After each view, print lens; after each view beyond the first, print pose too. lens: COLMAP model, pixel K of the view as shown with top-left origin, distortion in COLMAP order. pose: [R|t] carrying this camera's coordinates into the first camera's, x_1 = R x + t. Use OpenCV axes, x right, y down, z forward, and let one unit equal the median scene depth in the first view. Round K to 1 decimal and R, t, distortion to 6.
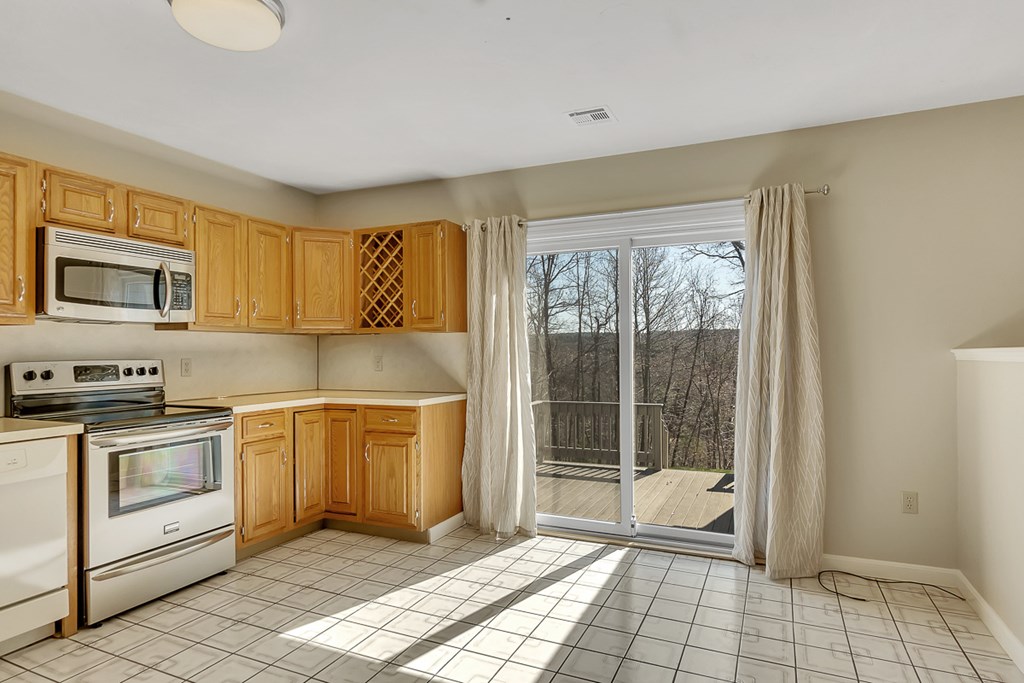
lens RADIAL K [[591.4, 0, 527.2], [0, 591.4, 344.8], [0, 0, 1]] dist [0.006648, 0.001063]
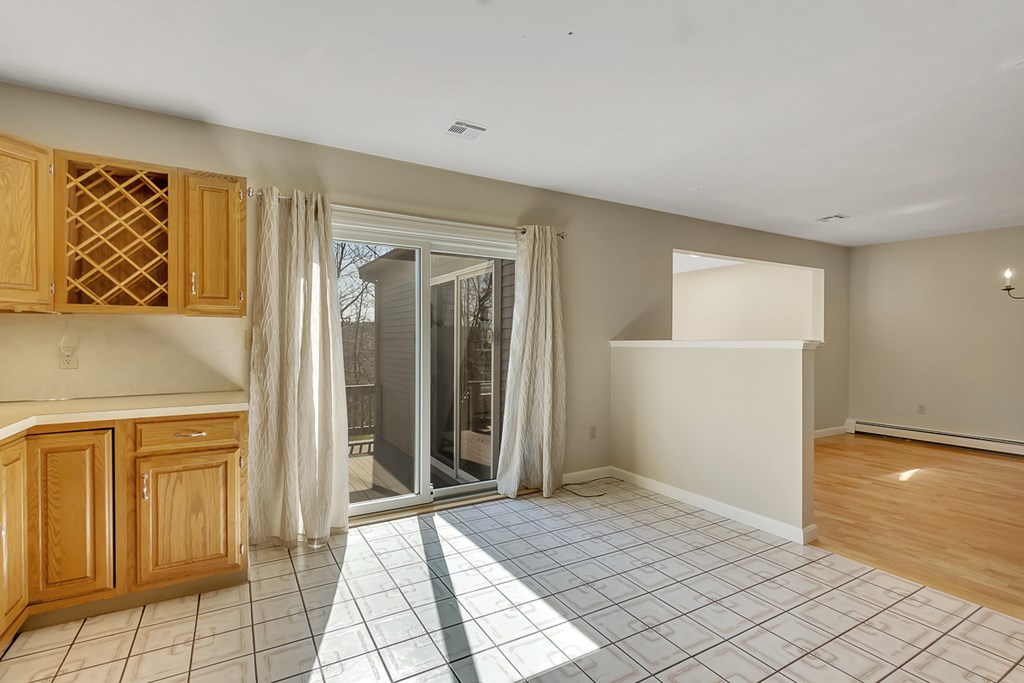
lens RADIAL K [[468.3, 0, 504.2], [0, 468.3, 341.3], [0, 0, 1]] dist [0.014952, -0.000332]
pose [[0.594865, 0.003291, 0.803819, -0.498796], [-0.009768, 0.999947, 0.003134, 0.007513], [-0.803766, -0.009717, 0.594866, 0.368383]]
